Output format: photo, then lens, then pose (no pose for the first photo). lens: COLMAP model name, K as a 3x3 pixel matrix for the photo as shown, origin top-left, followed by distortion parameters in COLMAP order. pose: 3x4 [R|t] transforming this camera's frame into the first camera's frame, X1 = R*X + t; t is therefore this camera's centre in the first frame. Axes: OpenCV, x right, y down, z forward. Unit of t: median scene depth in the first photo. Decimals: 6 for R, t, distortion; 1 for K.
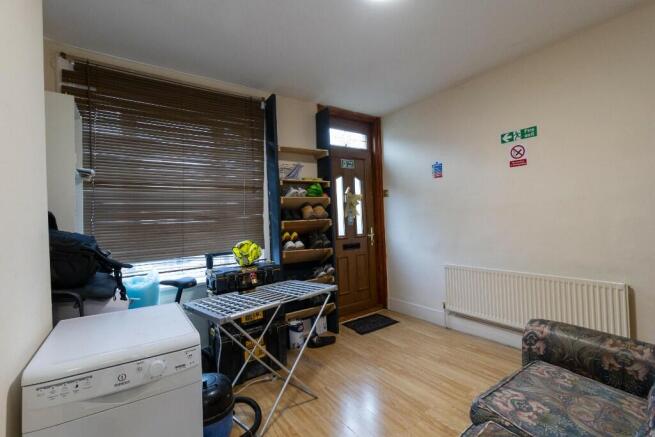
lens RADIAL K [[299.8, 0, 329.6], [0, 299.8, 213.1], [0, 0, 1]] dist [-0.000675, 0.000749]
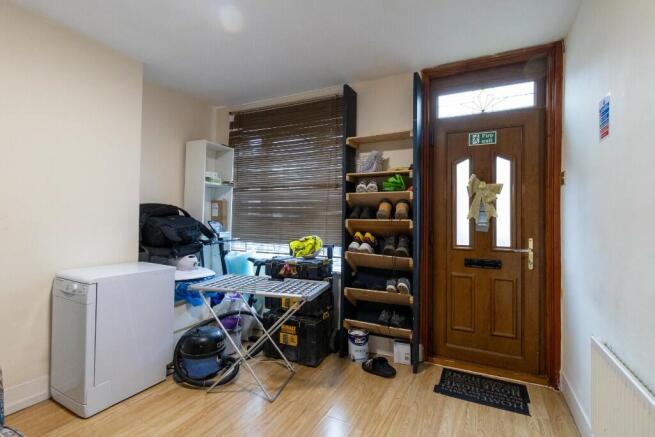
lens RADIAL K [[299.8, 0, 329.6], [0, 299.8, 213.1], [0, 0, 1]] dist [-0.000675, 0.000749]
pose [[0.473367, 0.031306, -0.880309, 0.573471], [-0.012602, 0.999507, 0.028769, -0.016755], [0.880775, -0.002525, 0.473528, 0.459209]]
